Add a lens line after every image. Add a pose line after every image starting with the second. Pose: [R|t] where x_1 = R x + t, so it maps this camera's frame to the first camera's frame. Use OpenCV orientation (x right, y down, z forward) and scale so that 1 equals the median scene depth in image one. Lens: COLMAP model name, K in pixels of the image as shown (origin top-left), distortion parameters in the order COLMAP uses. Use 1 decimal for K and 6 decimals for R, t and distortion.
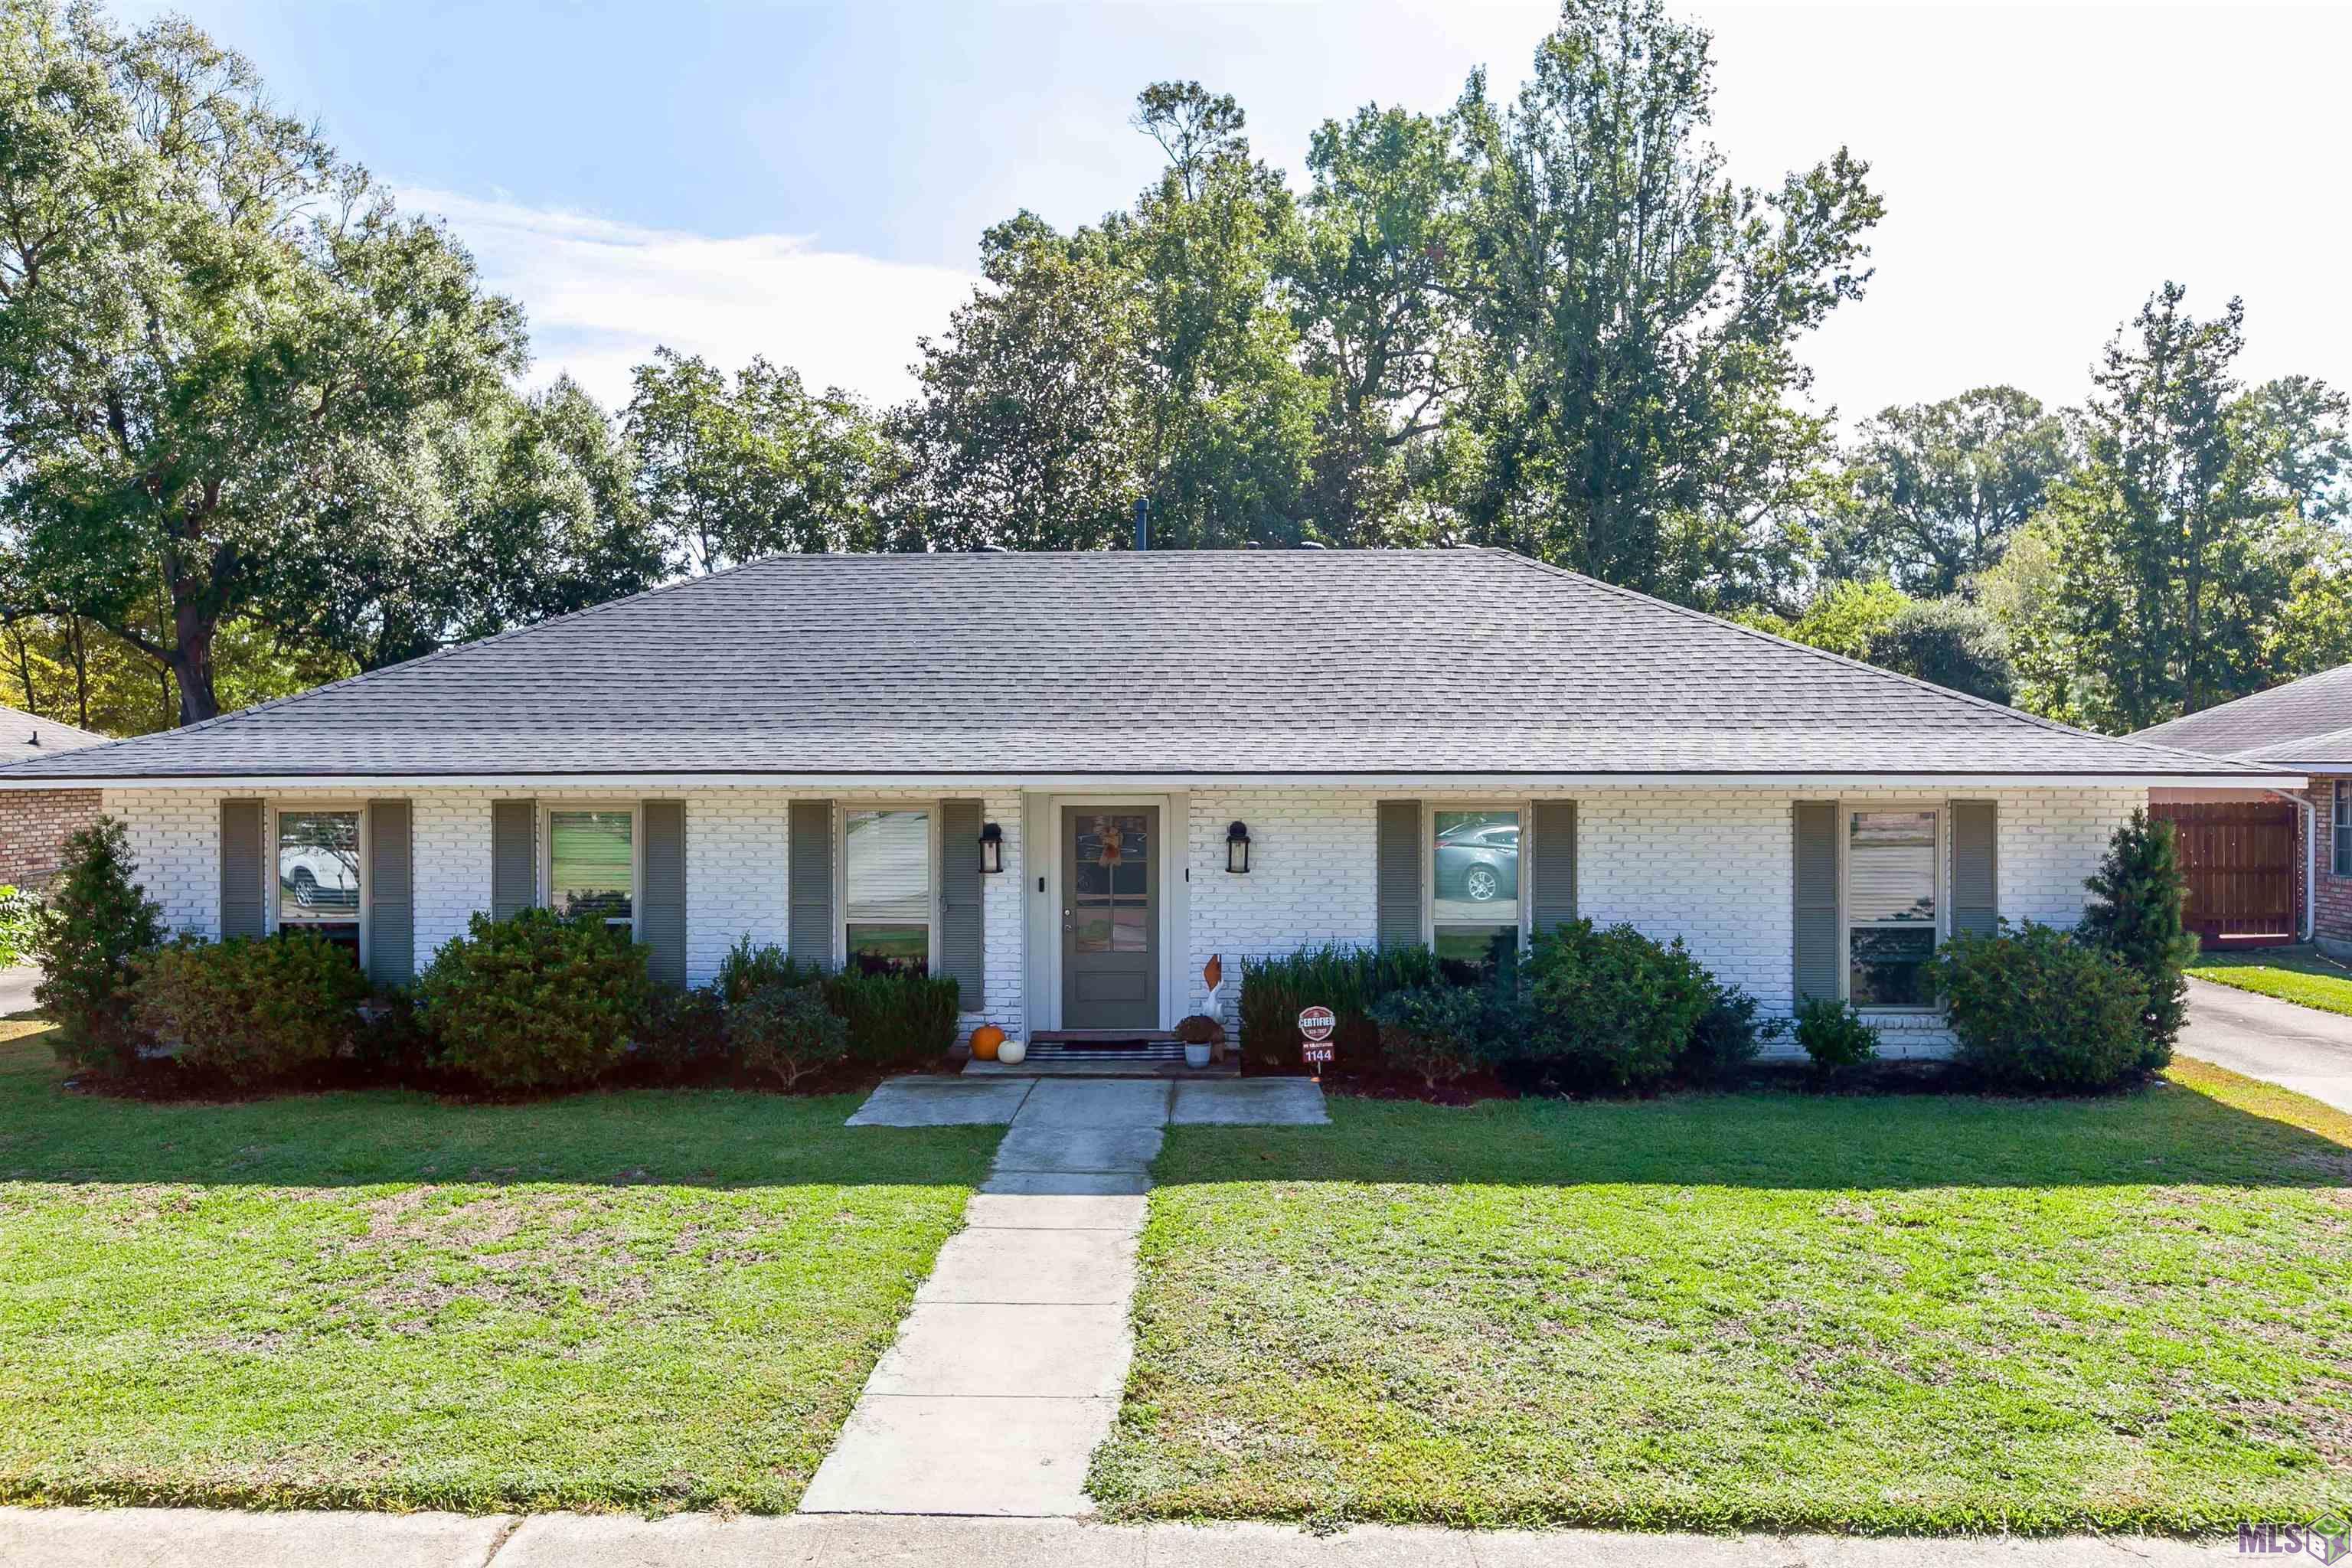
lens RADIAL K [[1706.6, 0, 1161.8], [0, 1706.6, 766.7], [0, 0, 1]] dist [0.008759, -0.009051]
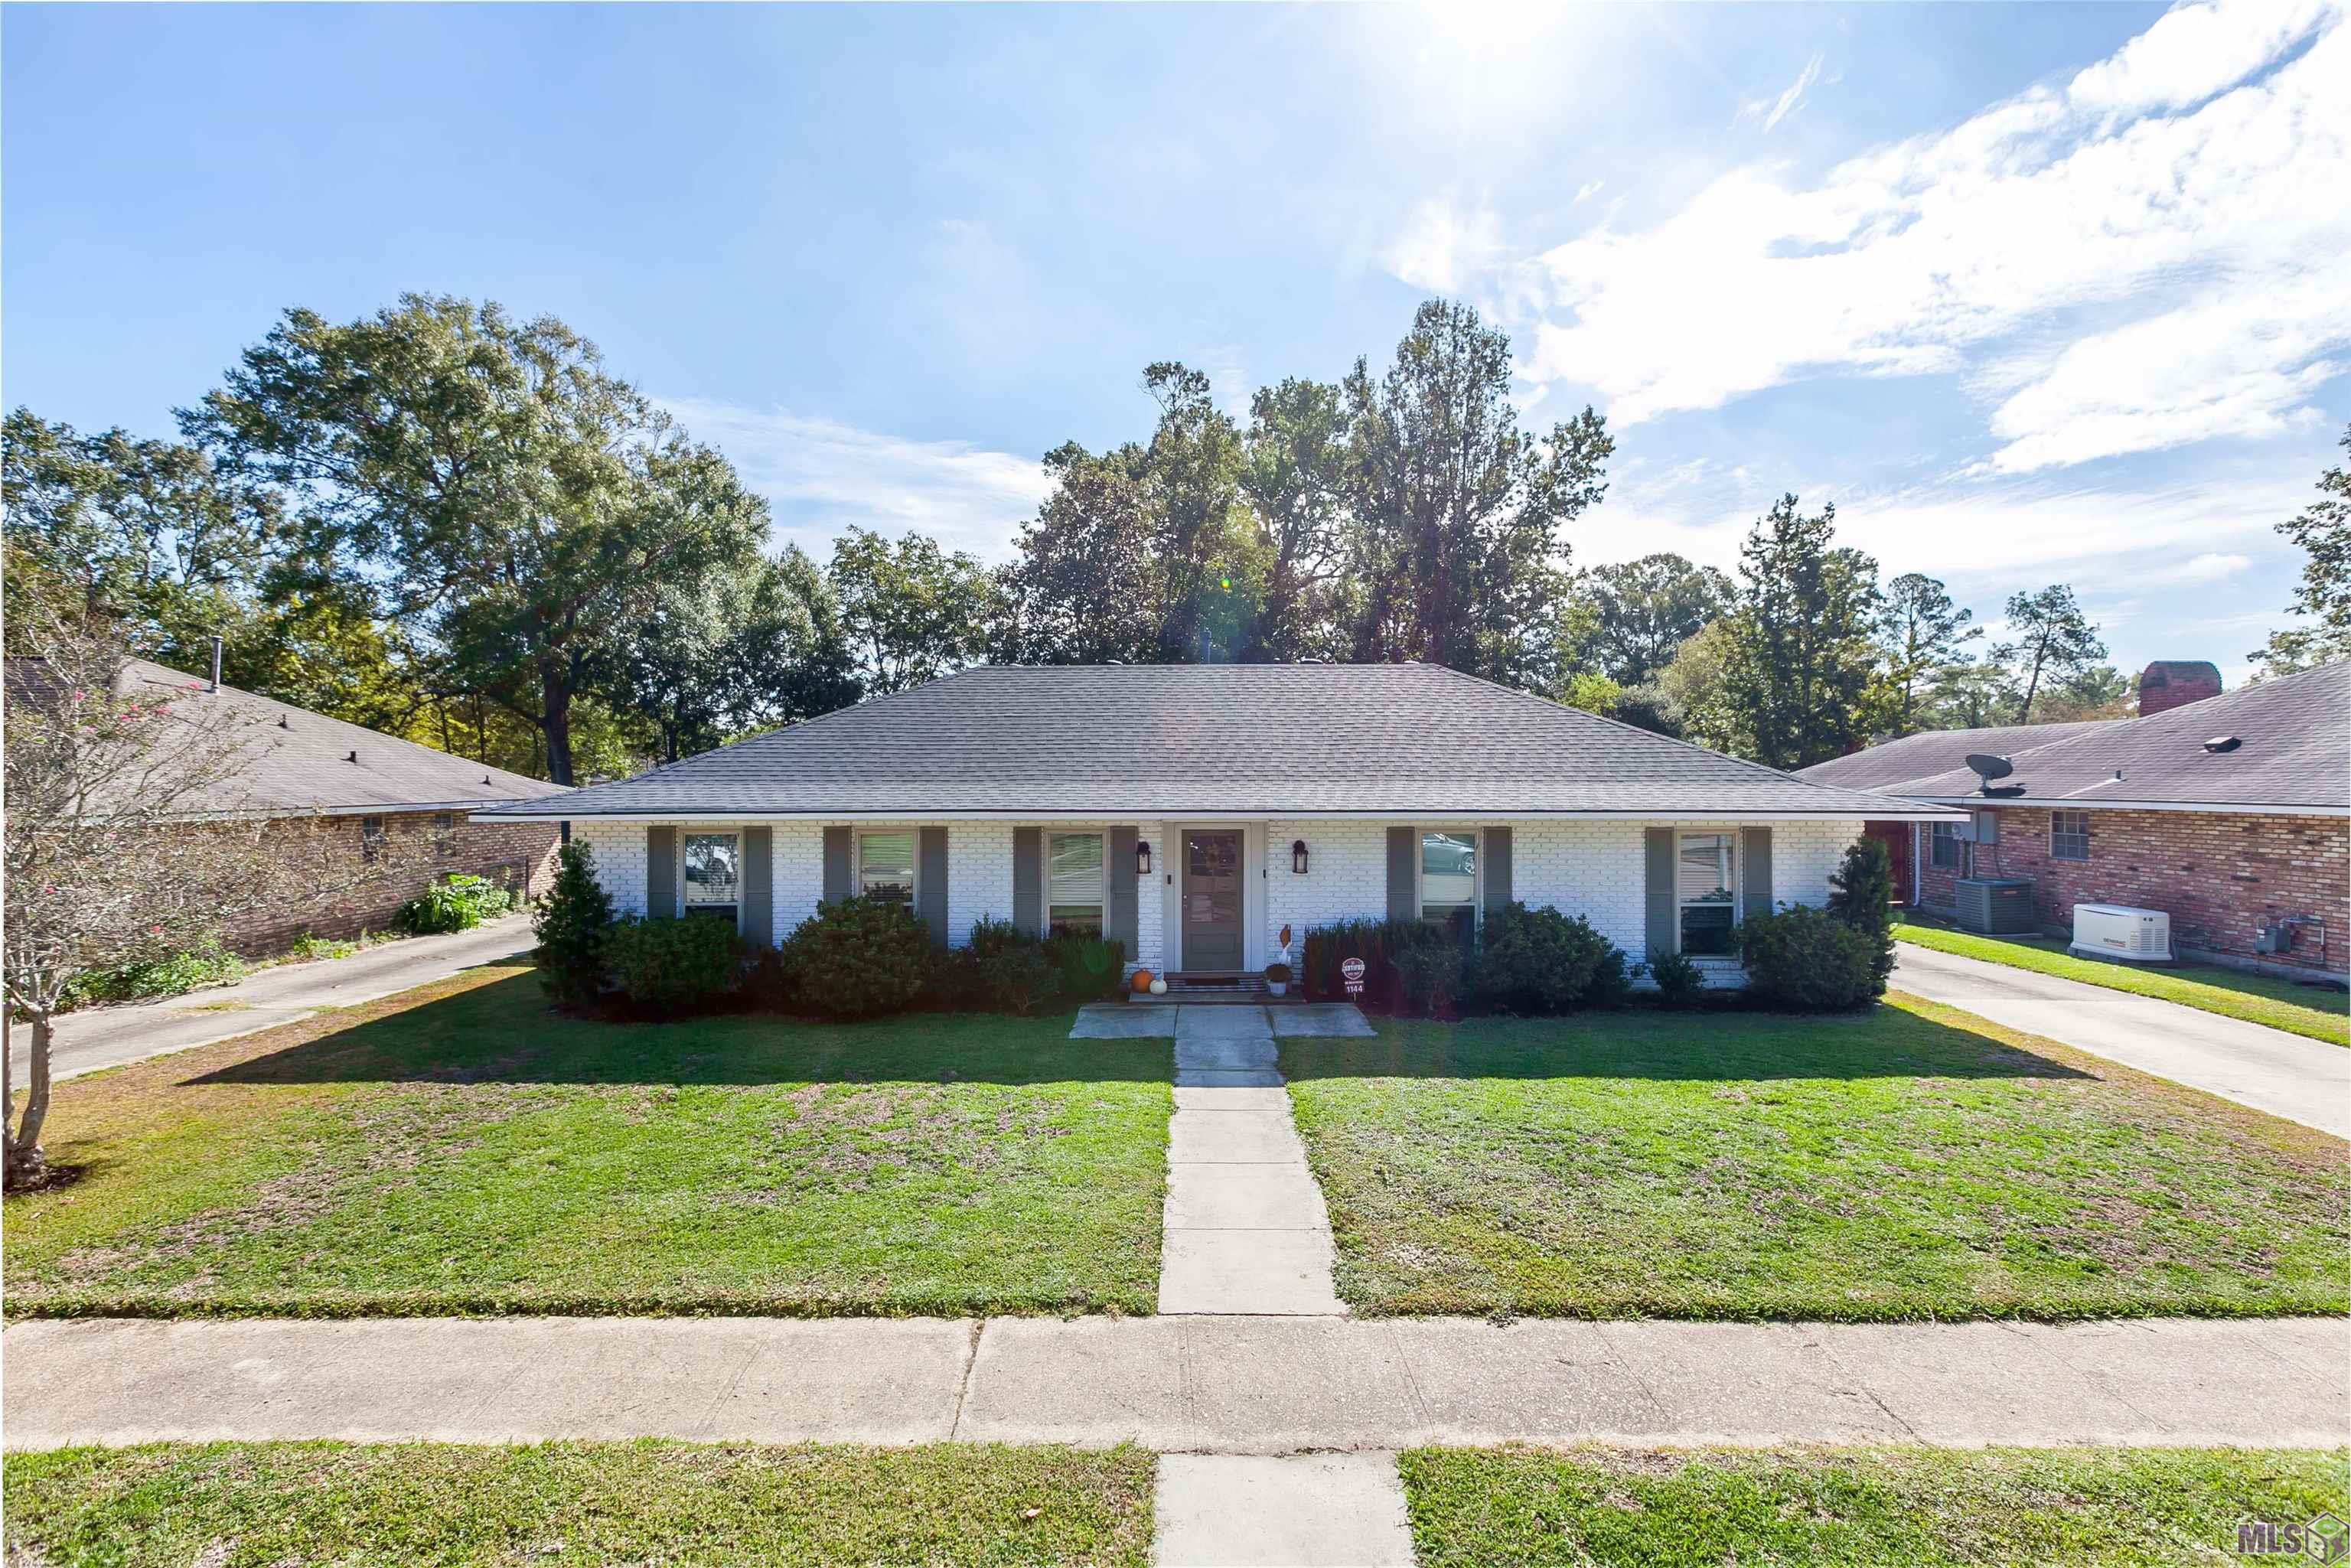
lens RADIAL K [[1064.3, 0, 1166.5], [0, 1064.3, 774.2], [0, 0, 1]] dist [0.003167, 0.001865]
pose [[0.999592, 0.000407, 0.028571, -0.106072], [-0.000142, 0.999957, -0.009262, -0.020445], [-0.028573, 0.009254, 0.999549, 0.012928]]
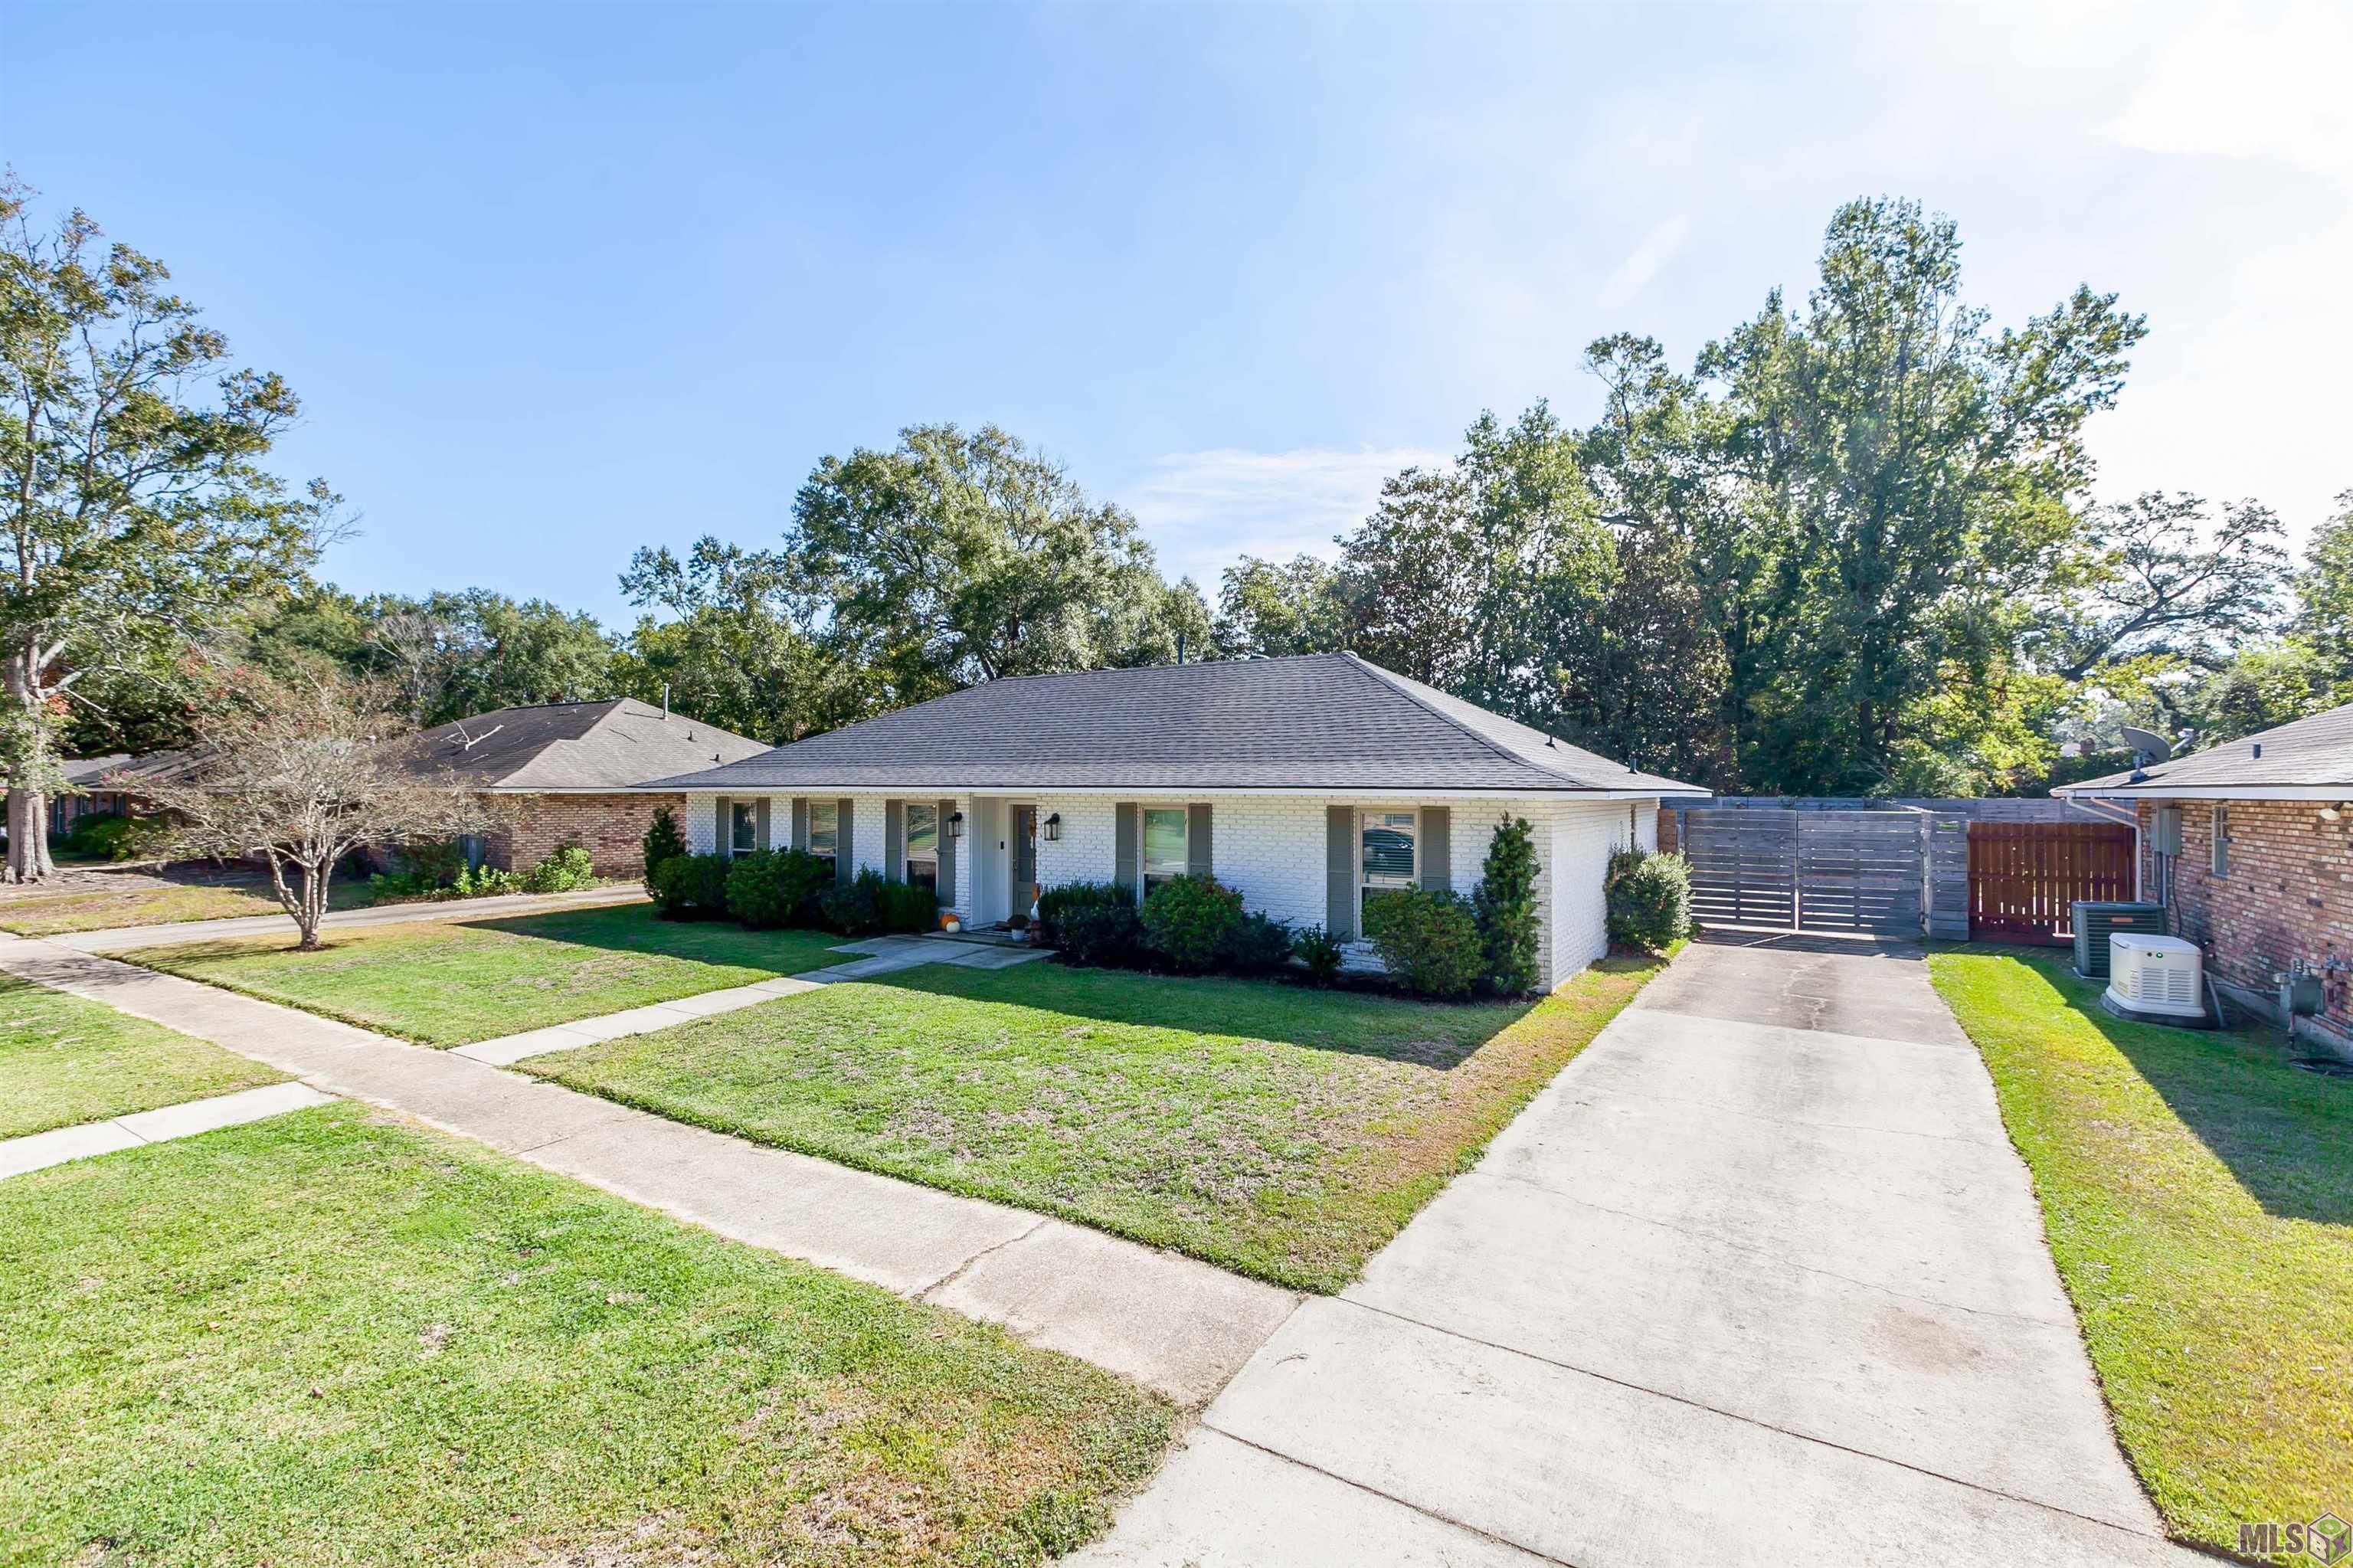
lens RADIAL K [[1065.3, 0, 1143.6], [0, 1065.3, 768.2], [0, 0, 1]] dist [0.003167, 0.001865]
pose [[0.855532, -0.004998, -0.517726, 0.719528], [-0.010165, 0.999599, -0.026446, 0.012968], [0.517651, 0.027888, 0.855137, 0.058028]]
